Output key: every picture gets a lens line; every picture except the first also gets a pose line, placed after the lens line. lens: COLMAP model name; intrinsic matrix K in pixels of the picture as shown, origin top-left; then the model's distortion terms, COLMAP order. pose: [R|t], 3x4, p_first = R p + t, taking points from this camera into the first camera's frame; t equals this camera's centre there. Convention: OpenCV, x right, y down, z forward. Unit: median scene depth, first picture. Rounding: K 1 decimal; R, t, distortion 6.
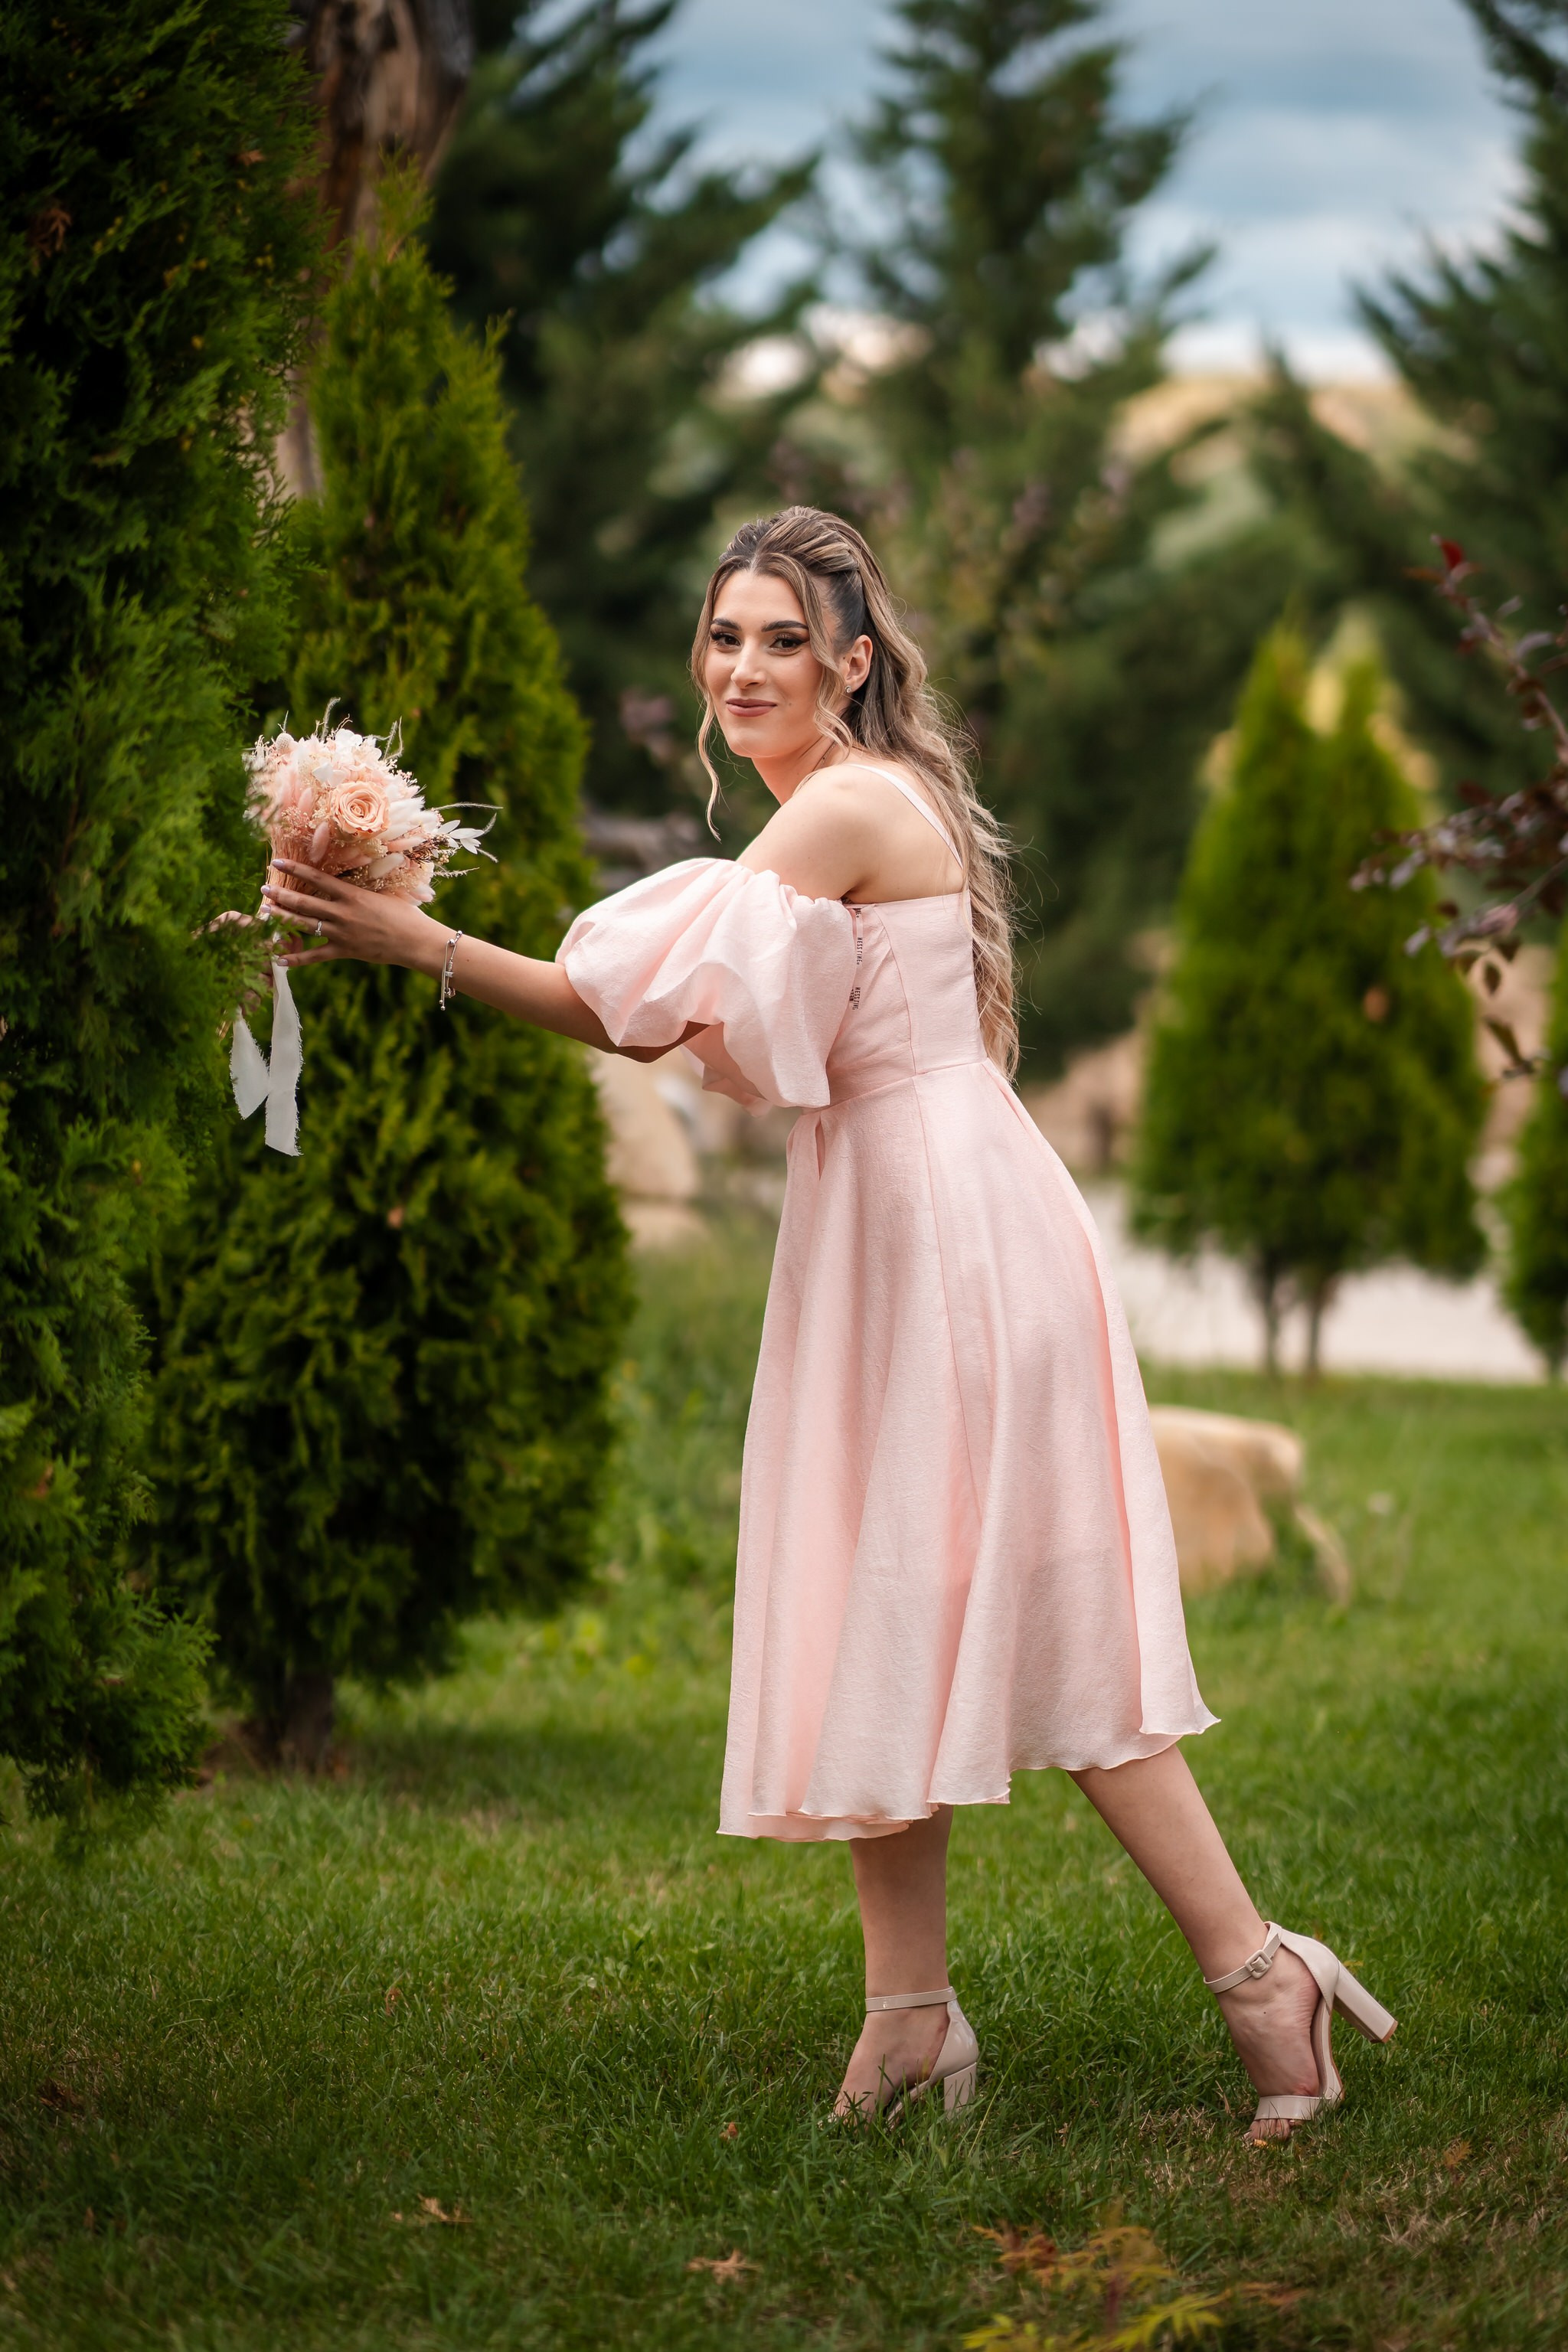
lens RADIAL K [[5525.1, 0, 896.7], [0, 5525.1, 1172.4], [0, 0, 1]] dist [-0.582193, -0.057671]
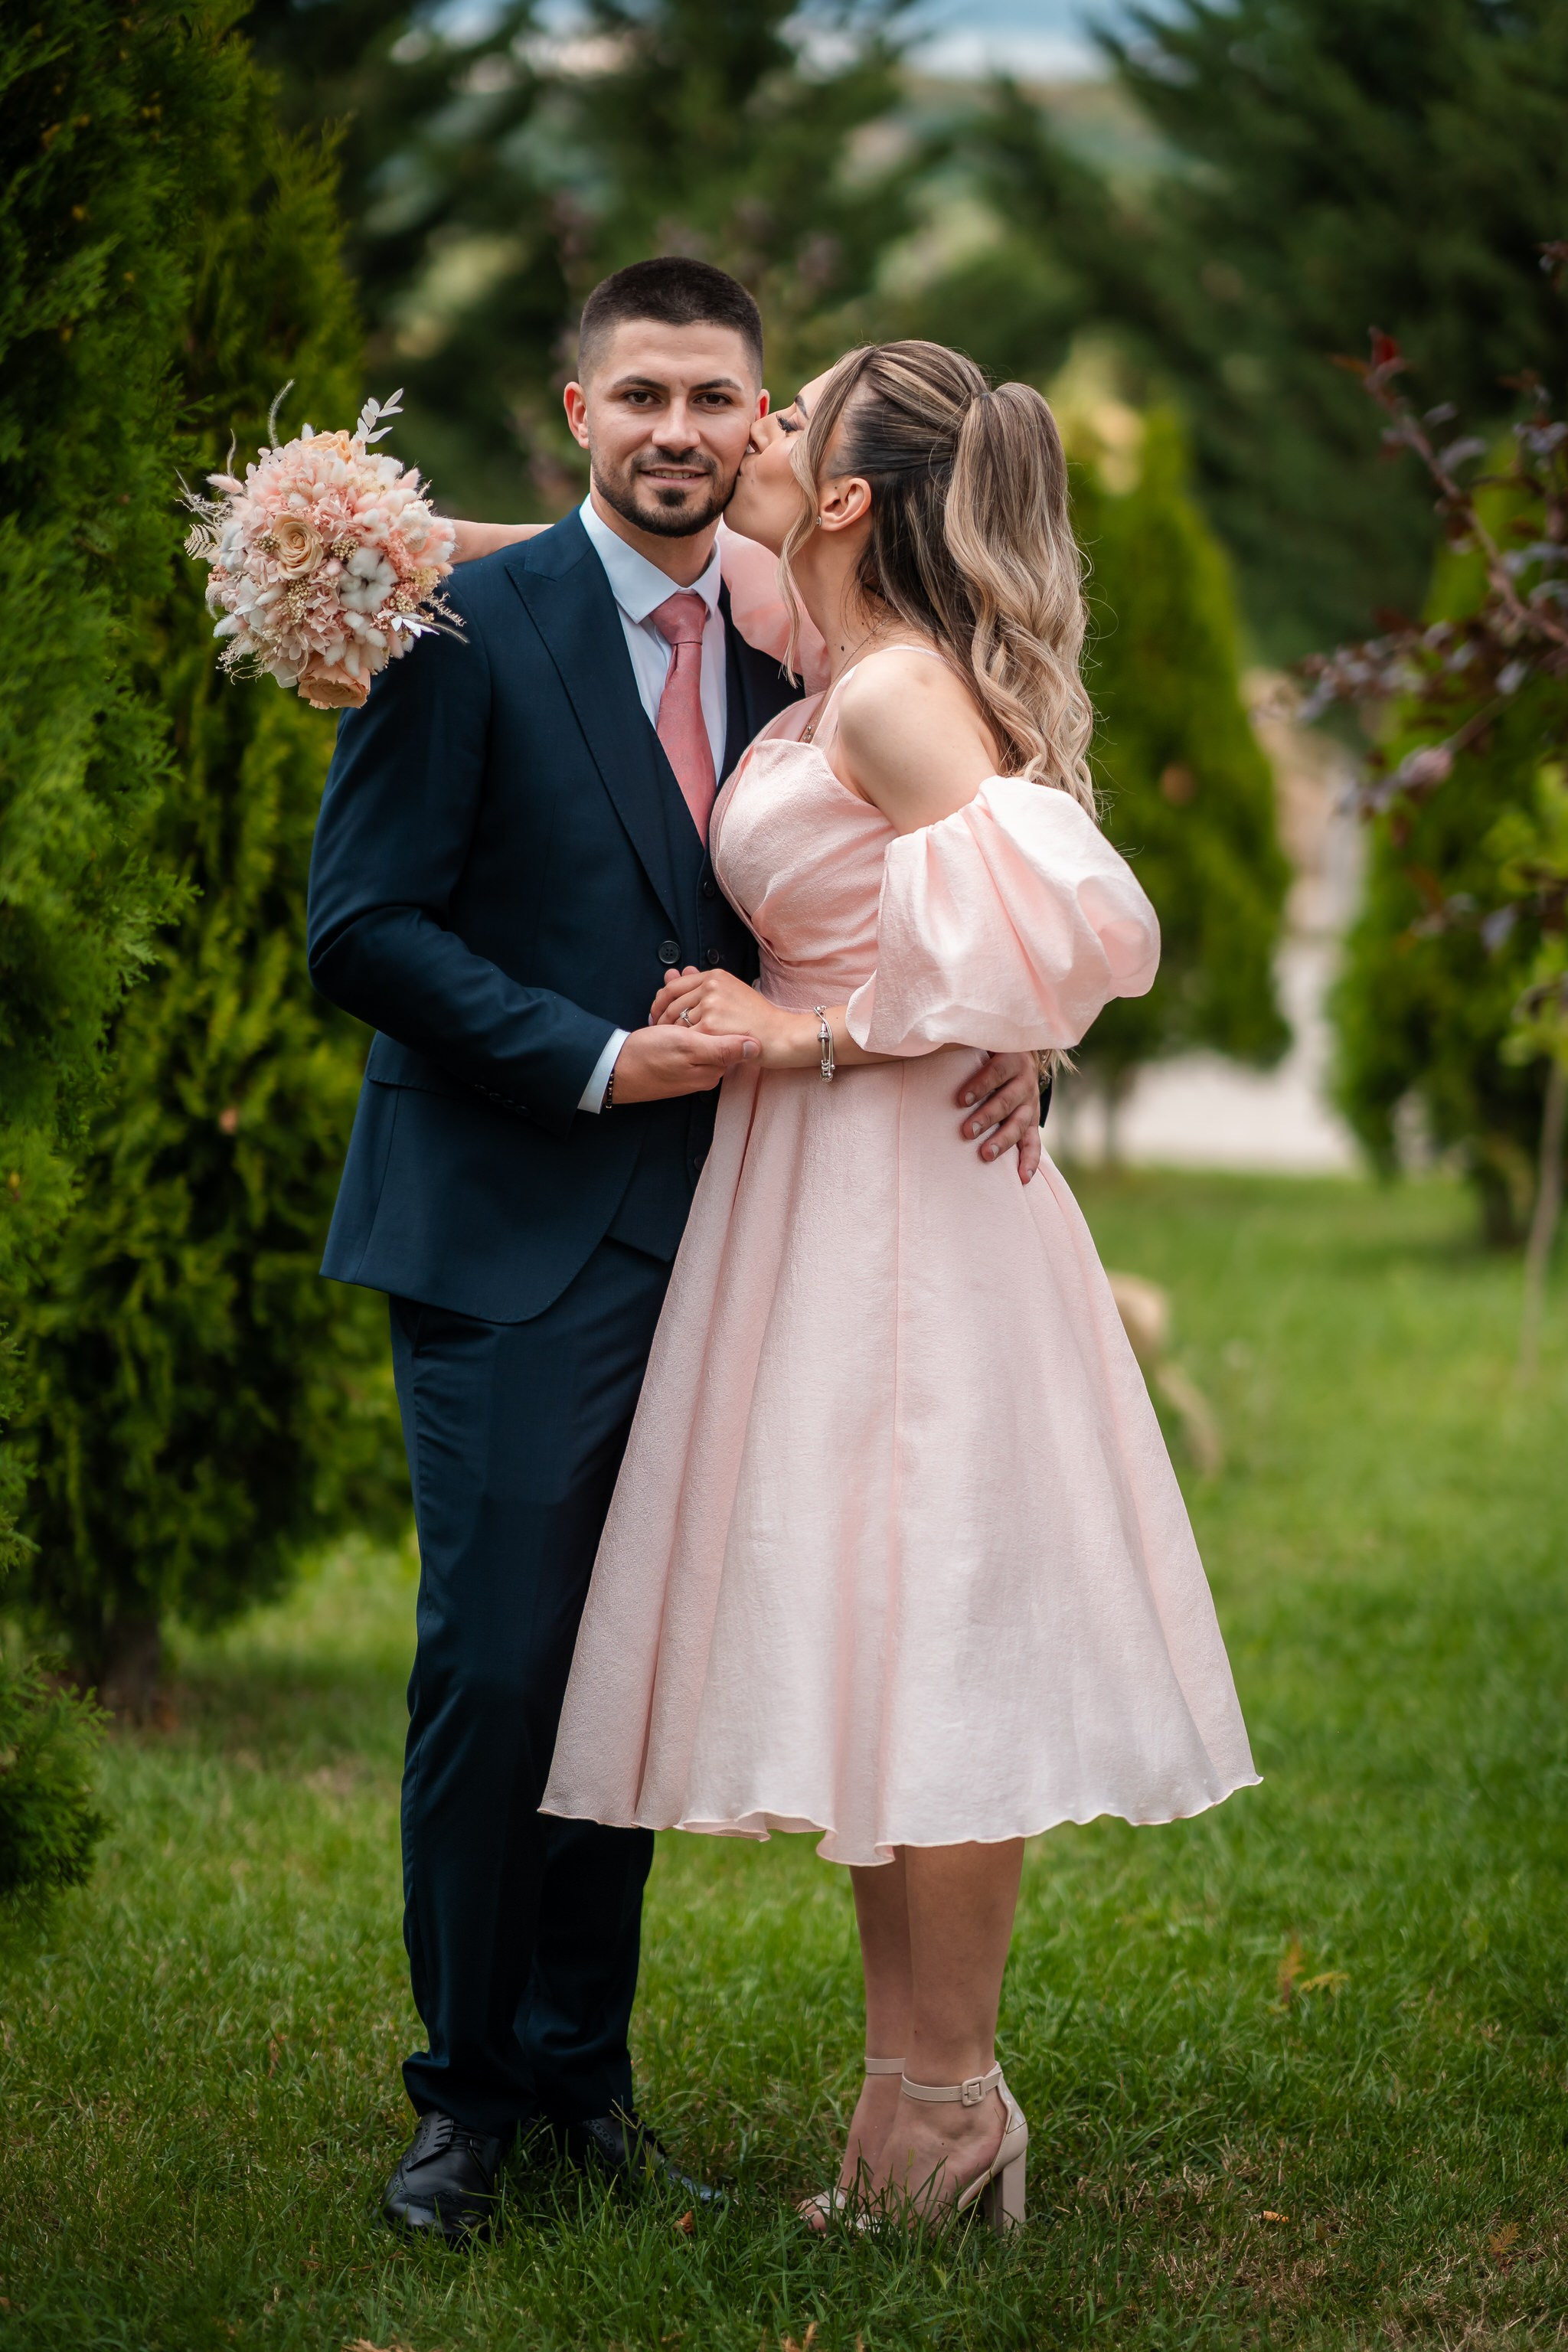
lens RADIAL K [[5525.1, 0, 896.7], [0, 5525.1, 1172.4], [0, 0, 1]] dist [-0.582193, -0.057671]
pose [[0.998277, -0.007327, 0.058222, -0.043987], [0.004067, 0.998427, 0.055914, -0.042685], [-0.058540, -0.055581, 0.996737, 0.125125]]
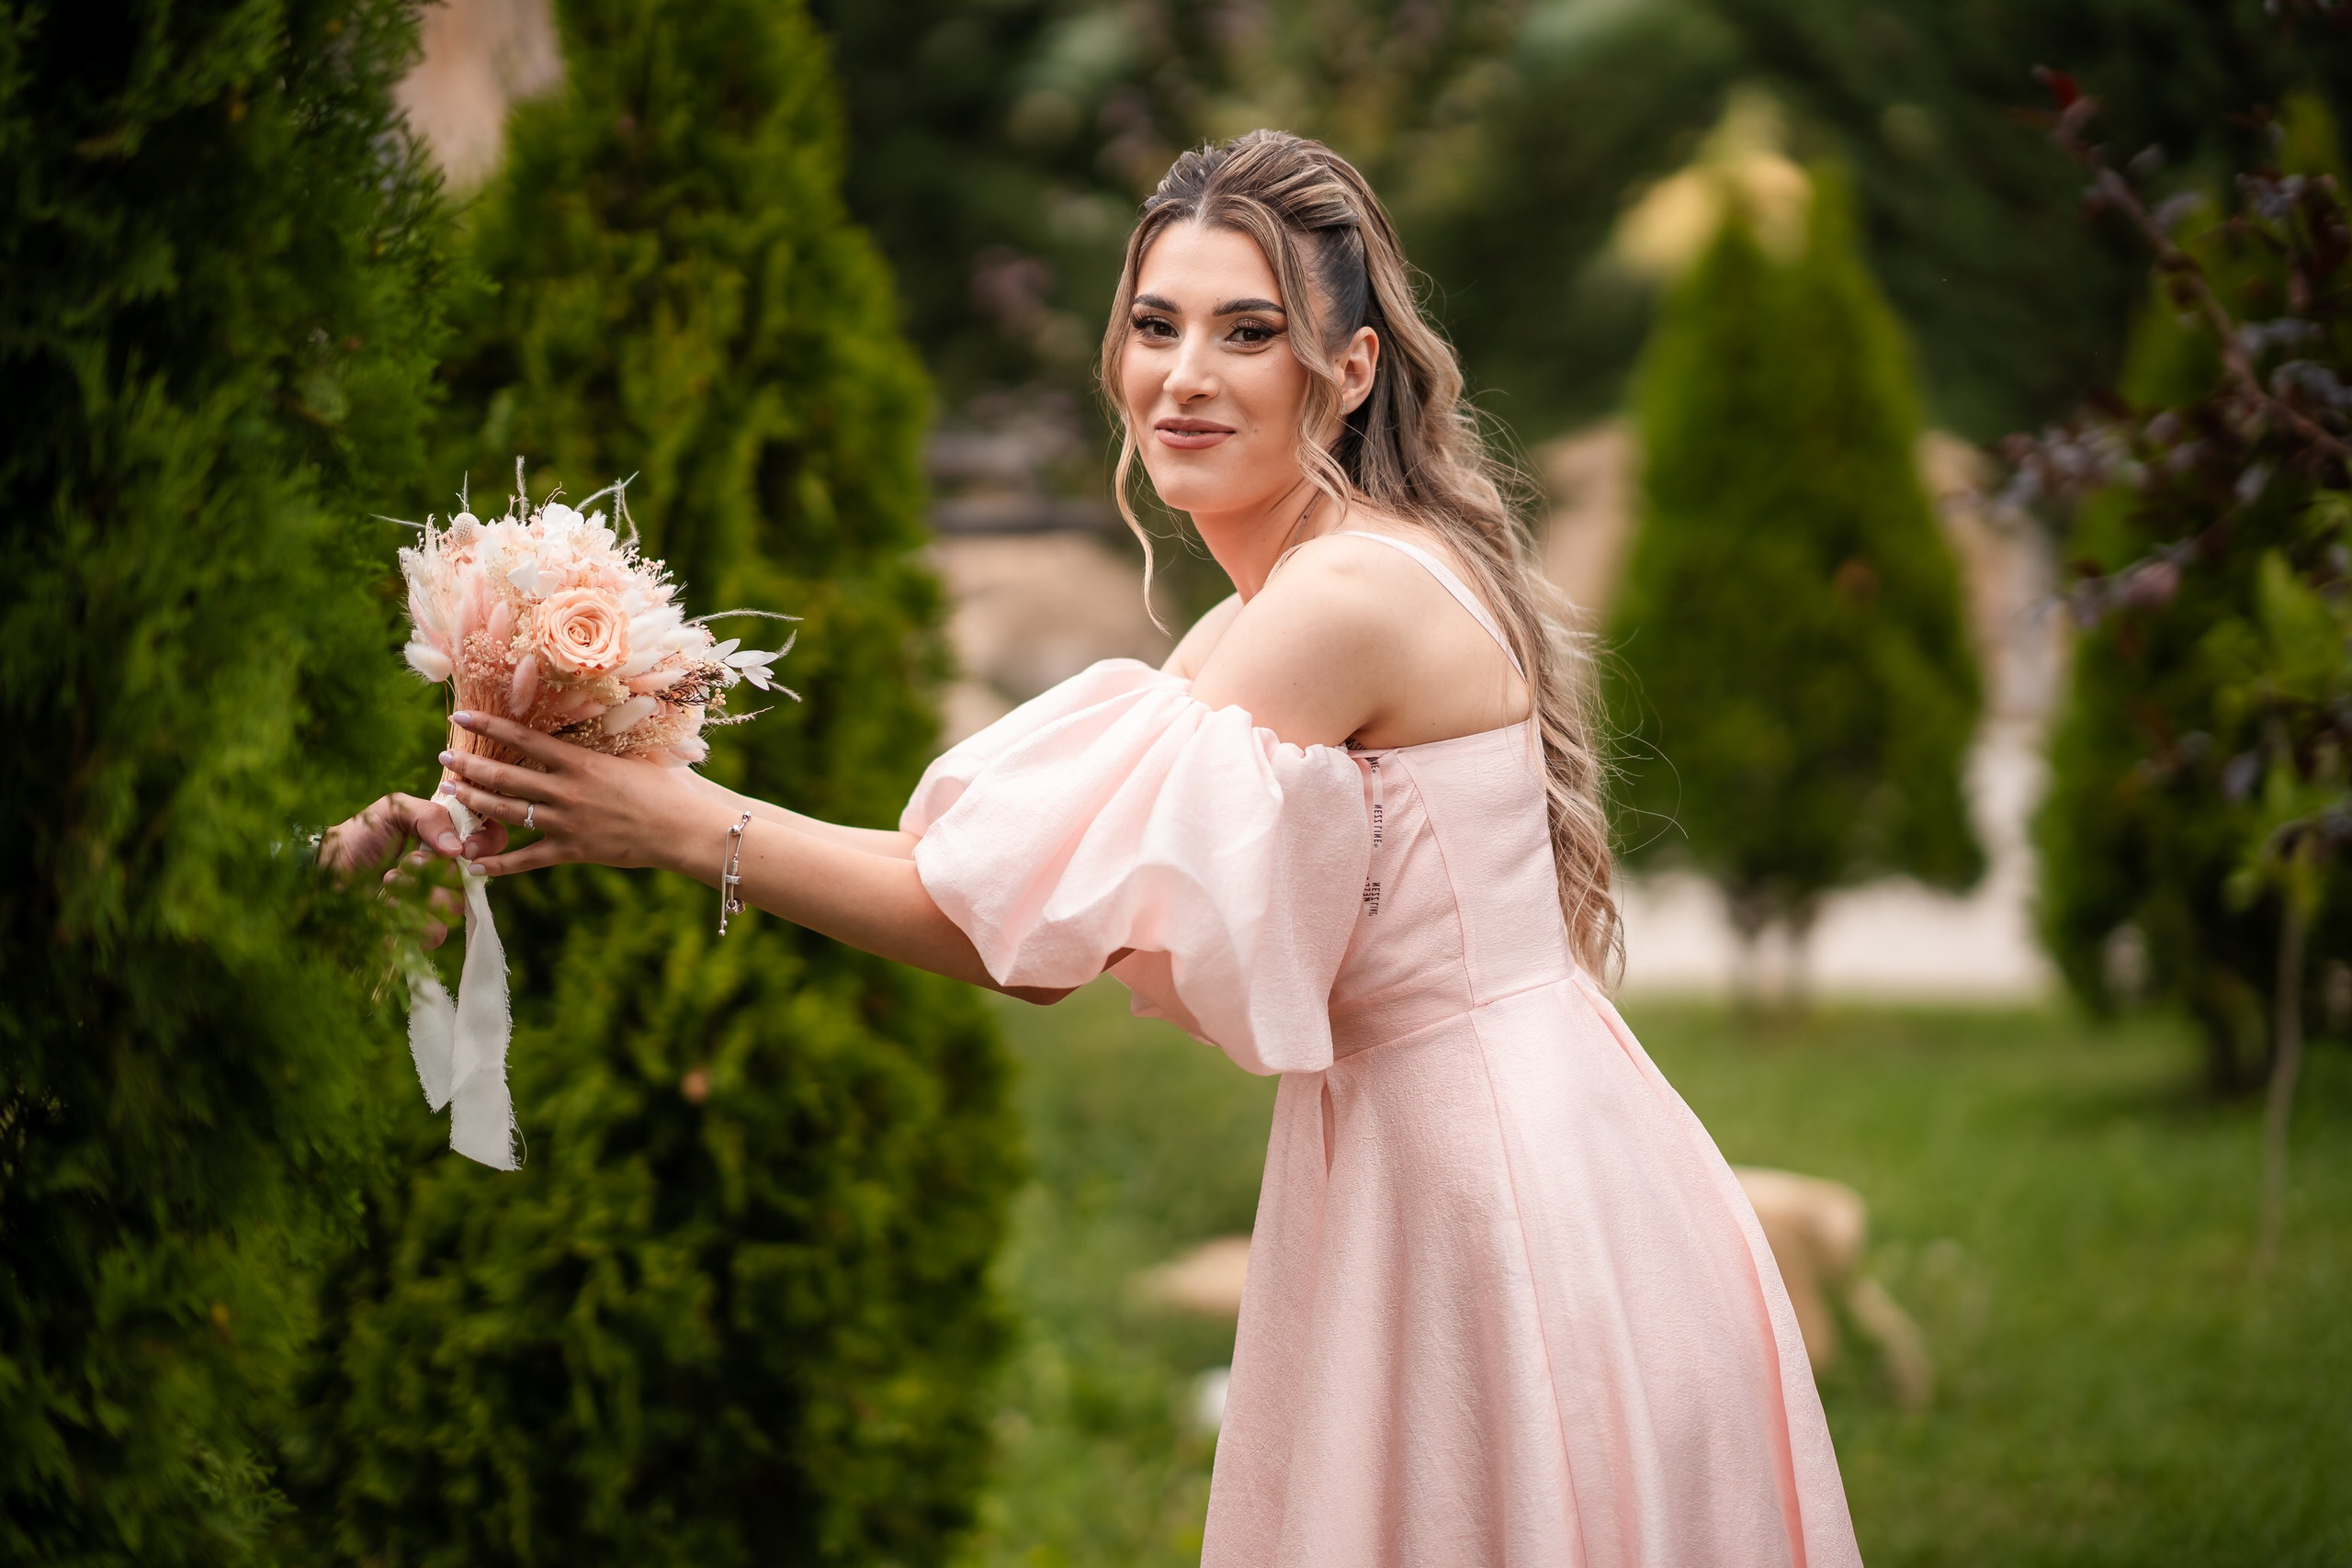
lens RADIAL K [[5524.6, 0, 1215.1], [0, 5524.6, 785.9], [0, 0, 1]] dist [-0.582193, -0.057671]
pose [[0.999243, -0.037905, -0.008751, -0.018431], [0.038117, 0.998948, 0.025497, -0.061181], [0.007775, -0.025811, 0.999637, 0.350936]]
